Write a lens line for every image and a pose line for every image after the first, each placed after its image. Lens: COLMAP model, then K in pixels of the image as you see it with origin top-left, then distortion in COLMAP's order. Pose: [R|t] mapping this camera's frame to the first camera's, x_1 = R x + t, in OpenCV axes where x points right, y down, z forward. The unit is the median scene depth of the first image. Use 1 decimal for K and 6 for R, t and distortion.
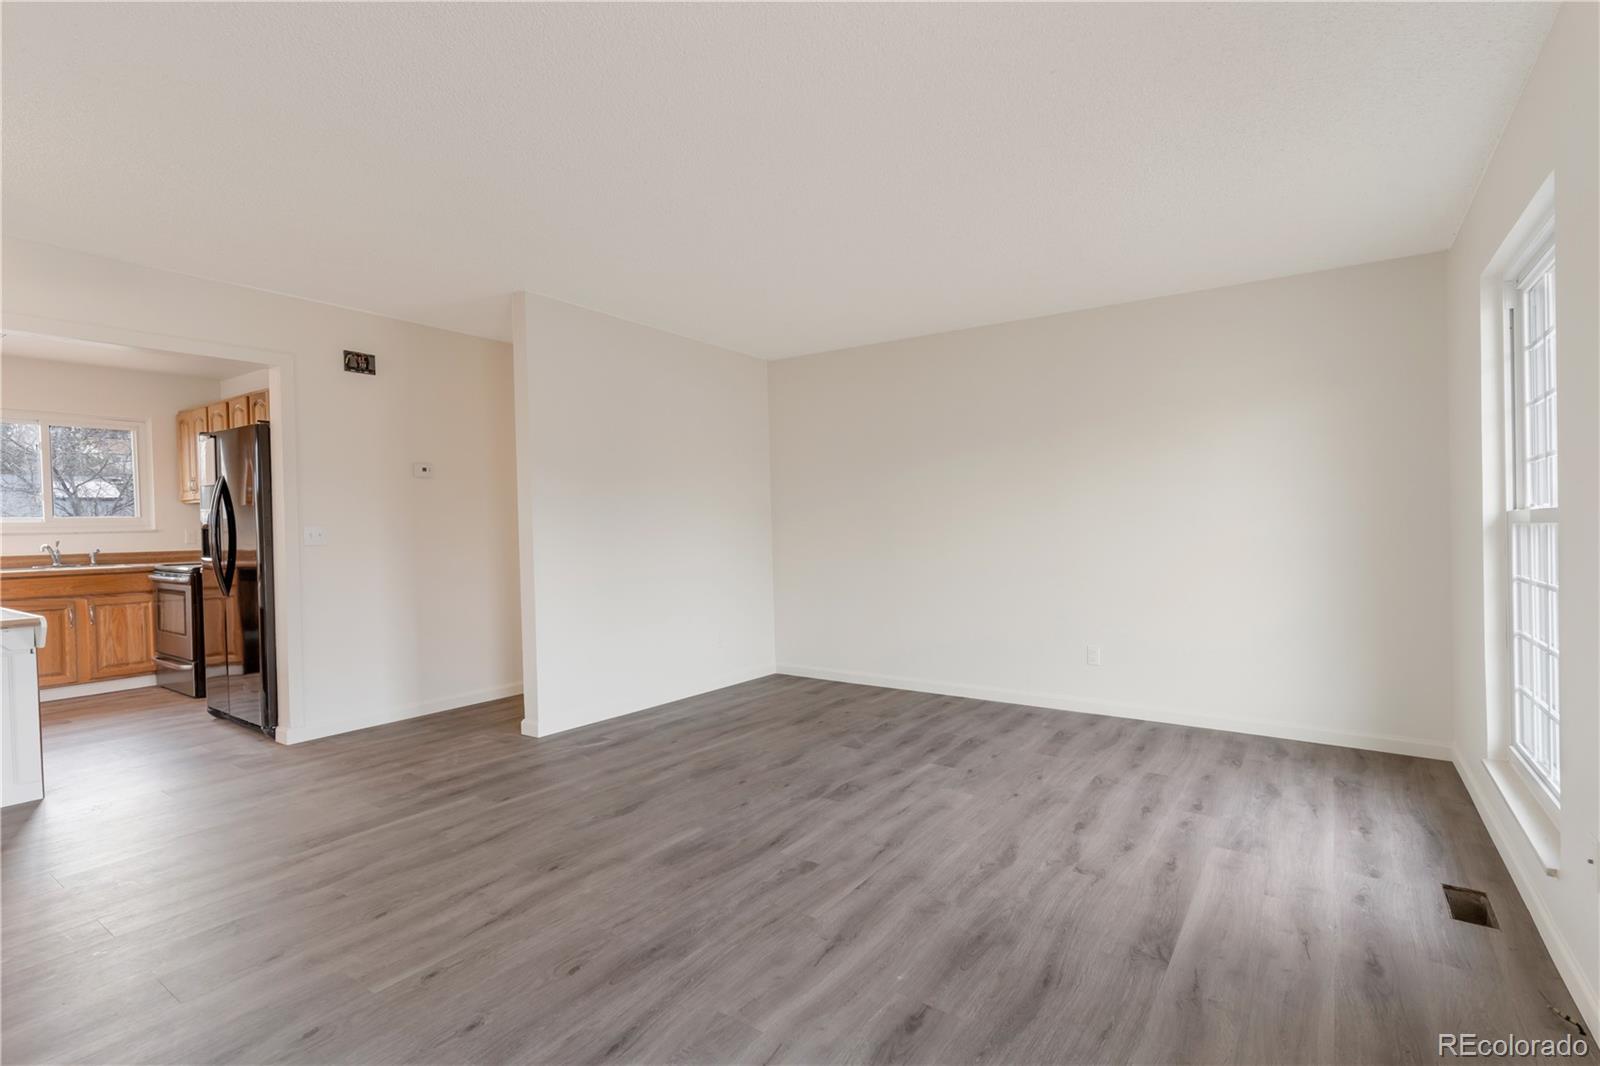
lens RADIAL K [[760.2, 0, 800.0], [0, 760.2, 533.0], [0, 0, 1]] dist [0.000246, -0.000450]
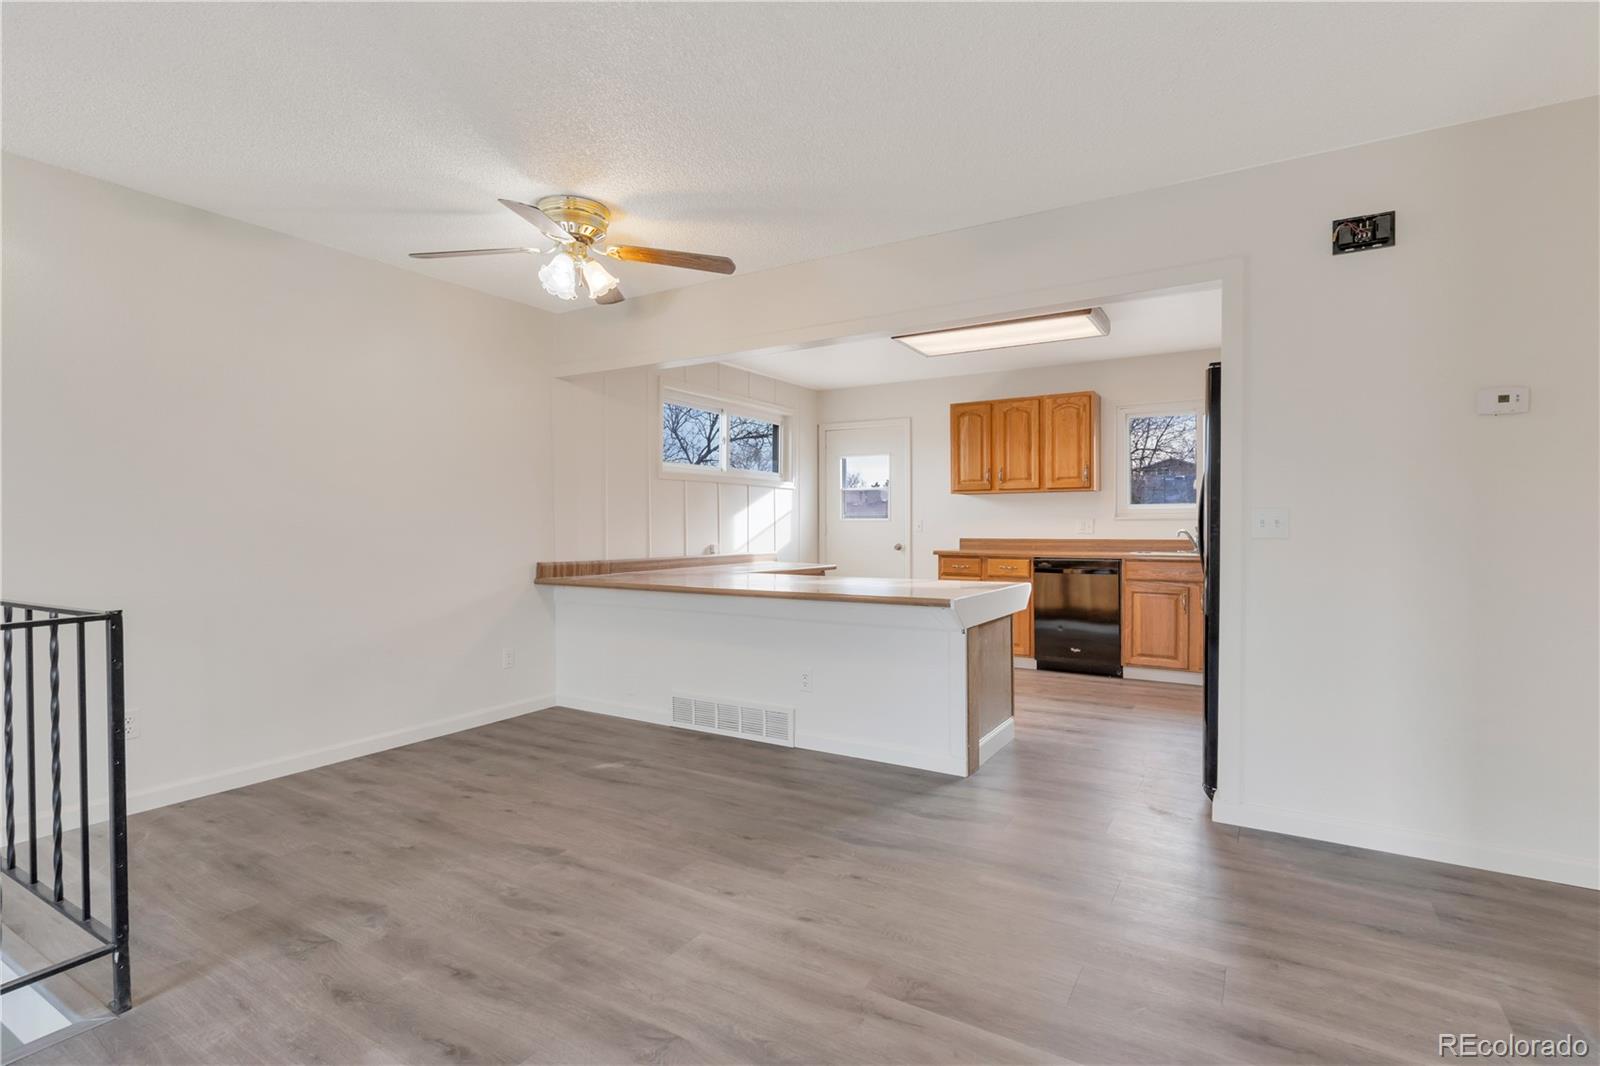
lens RADIAL K [[757.1, 0, 829.5], [0, 757.1, 539.1], [0, 0, 1]] dist [0.000883, 0.000052]
pose [[0.076669, 0.033280, -0.996501, -0.017451], [-0.011857, 0.999403, 0.032464, 0.000865], [0.996986, 0.009326, 0.077017, 0.672520]]
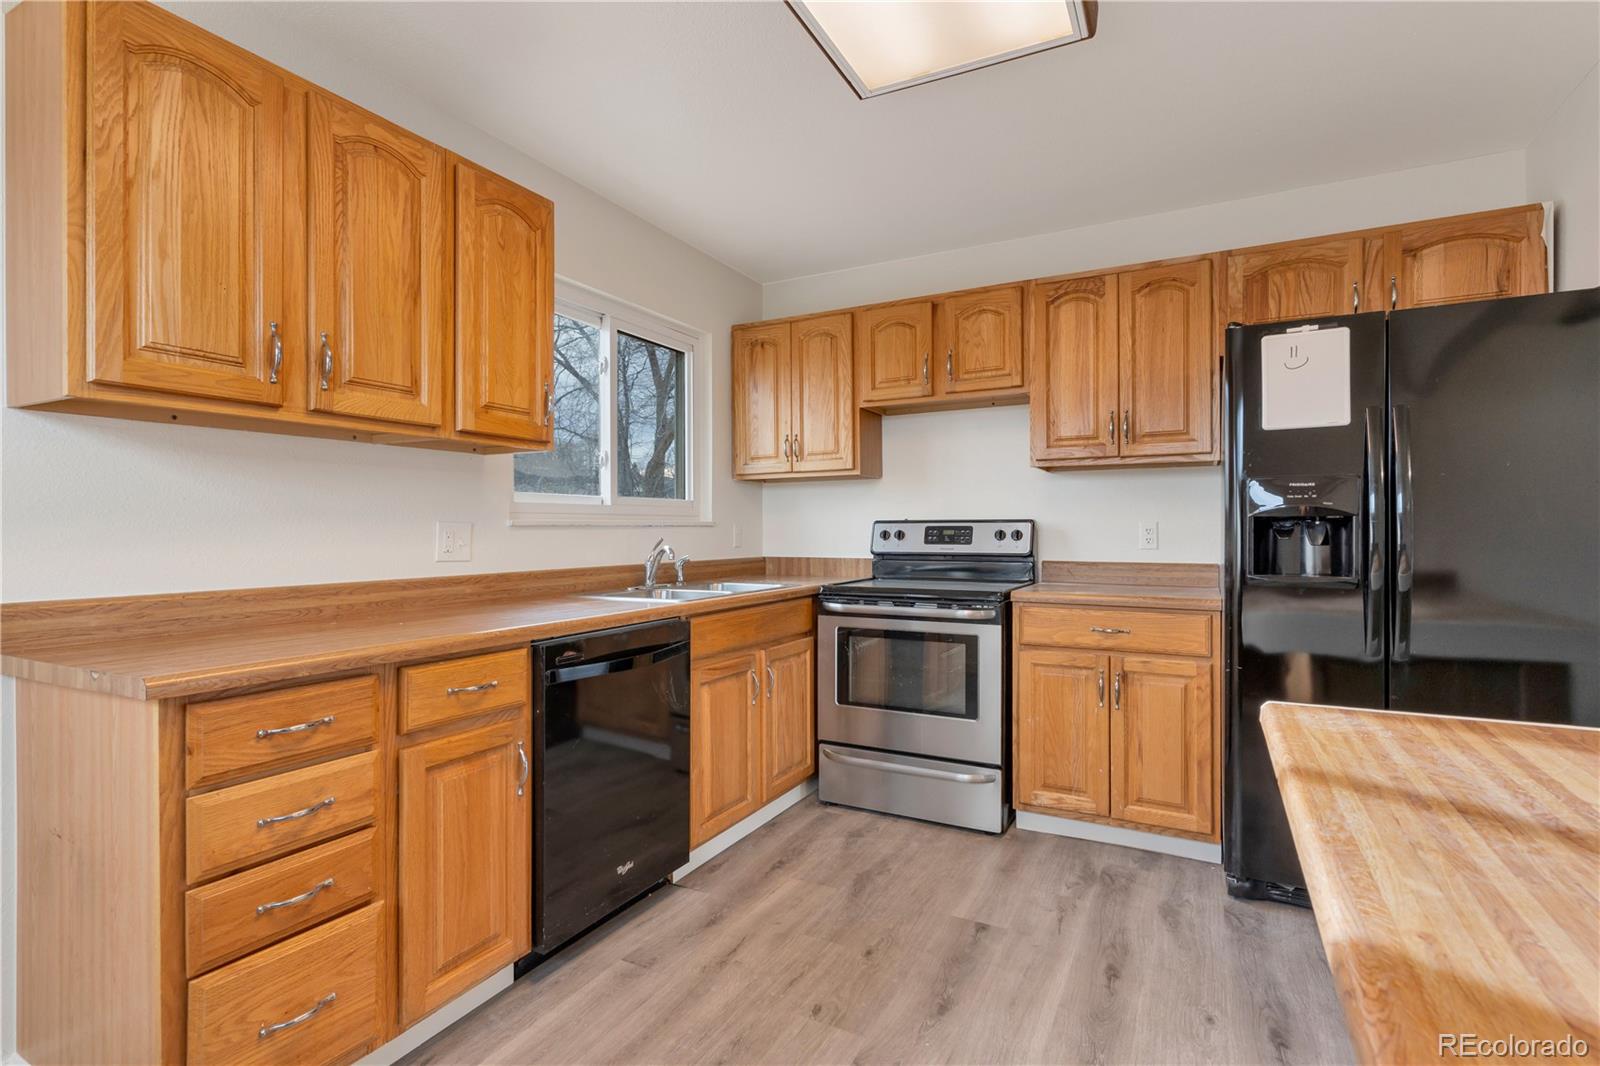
lens RADIAL K [[771.3, 0, 800.0], [0, 771.3, 533.0], [0, 0, 1]] dist [-0.021669, -0.000171]
pose [[0.992846, 0.015262, 0.118424, -1.456212], [-0.013596, 0.999797, -0.014864, 0.017663], [-0.118627, 0.013147, 0.992852, 0.685626]]
